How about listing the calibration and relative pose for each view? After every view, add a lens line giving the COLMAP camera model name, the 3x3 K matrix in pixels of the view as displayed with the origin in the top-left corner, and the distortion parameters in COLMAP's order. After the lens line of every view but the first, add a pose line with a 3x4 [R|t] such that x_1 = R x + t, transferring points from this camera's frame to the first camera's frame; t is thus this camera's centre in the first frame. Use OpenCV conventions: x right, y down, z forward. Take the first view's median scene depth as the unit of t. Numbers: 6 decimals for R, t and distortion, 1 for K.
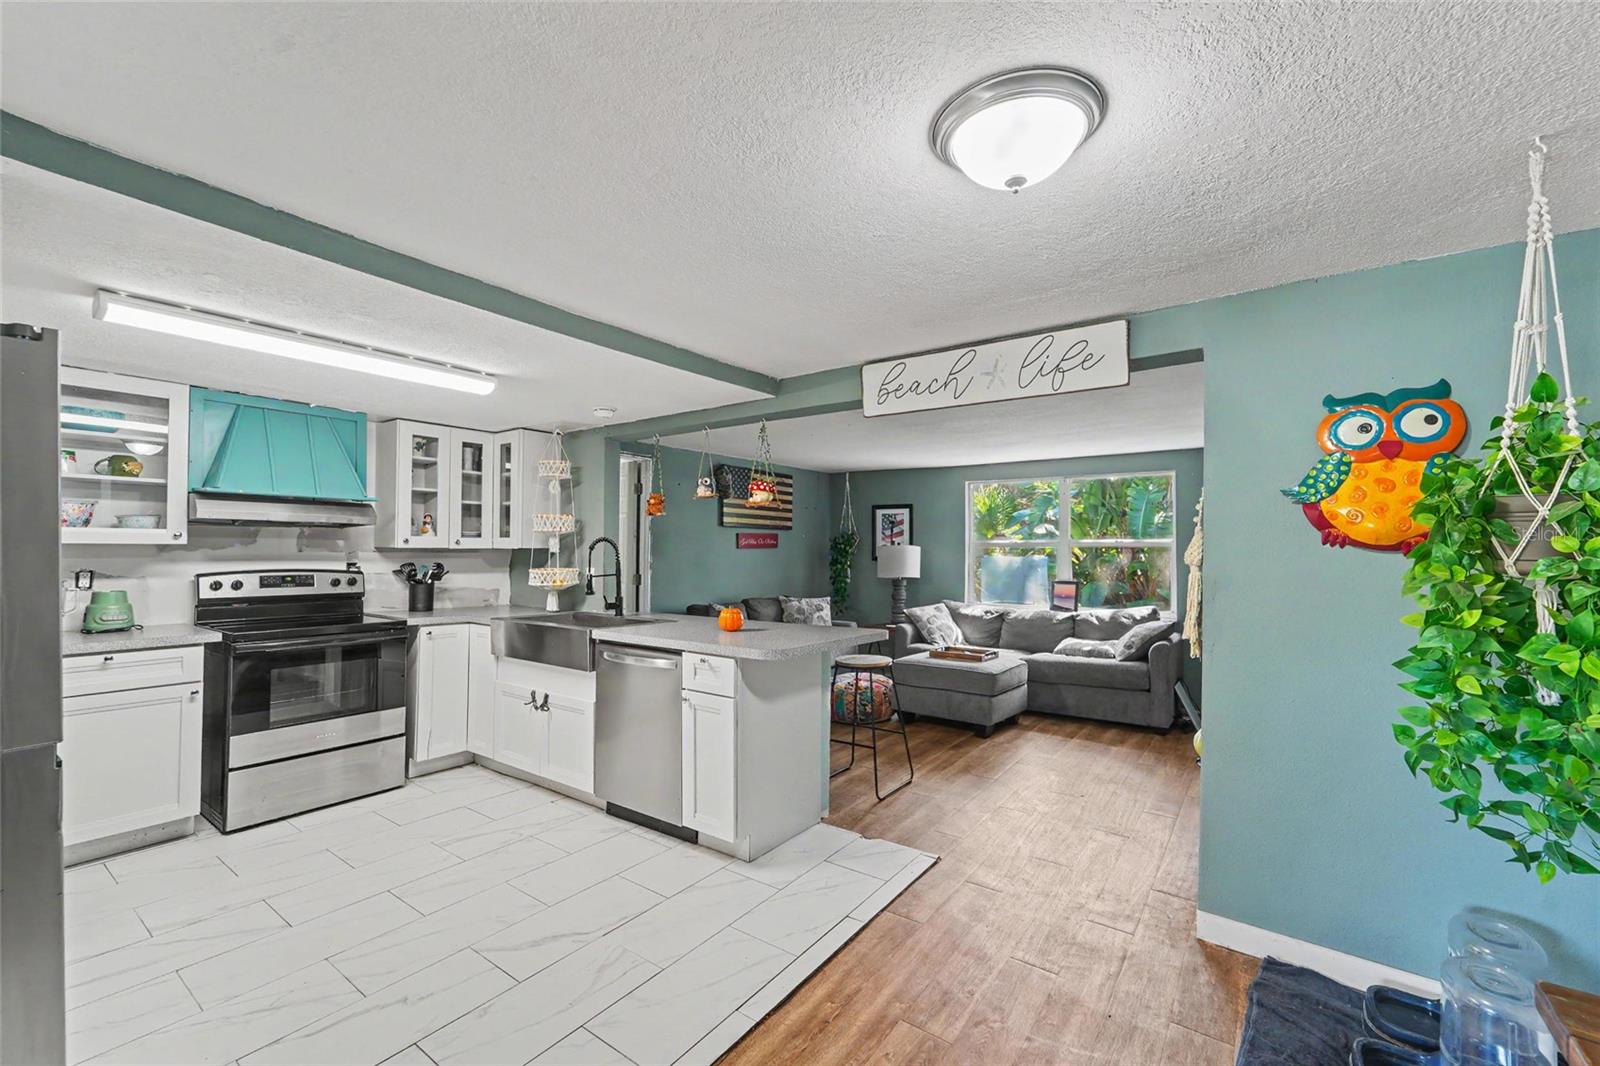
lens RADIAL K [[642.8, 0, 788.0], [0, 642.8, 539.6], [0, 0, 1]] dist [0.018191, -0.000755]
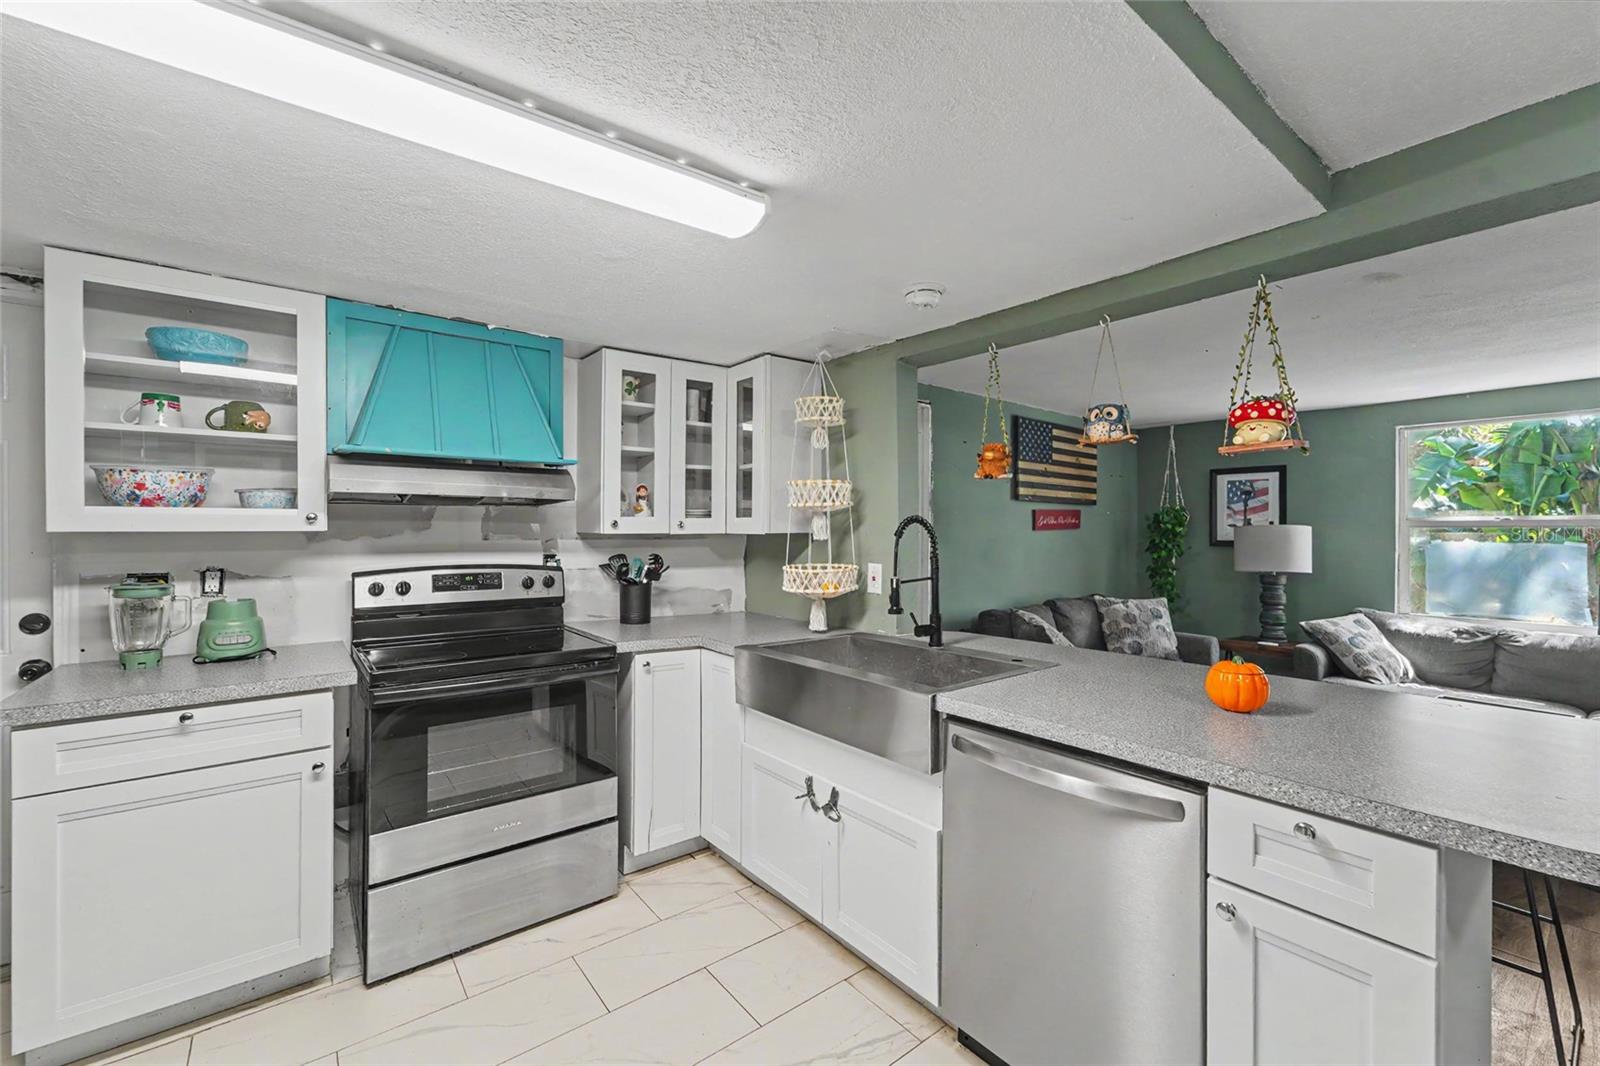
lens RADIAL K [[642.8, 0, 814.6], [0, 642.8, 528.7], [0, 0, 1]] dist [0.018191, -0.000755]
pose [[0.971247, -0.005971, -0.237998, -0.213788], [0.009051, 0.999889, 0.011850, 0.000737], [0.237901, -0.013663, 0.971193, 0.372204]]
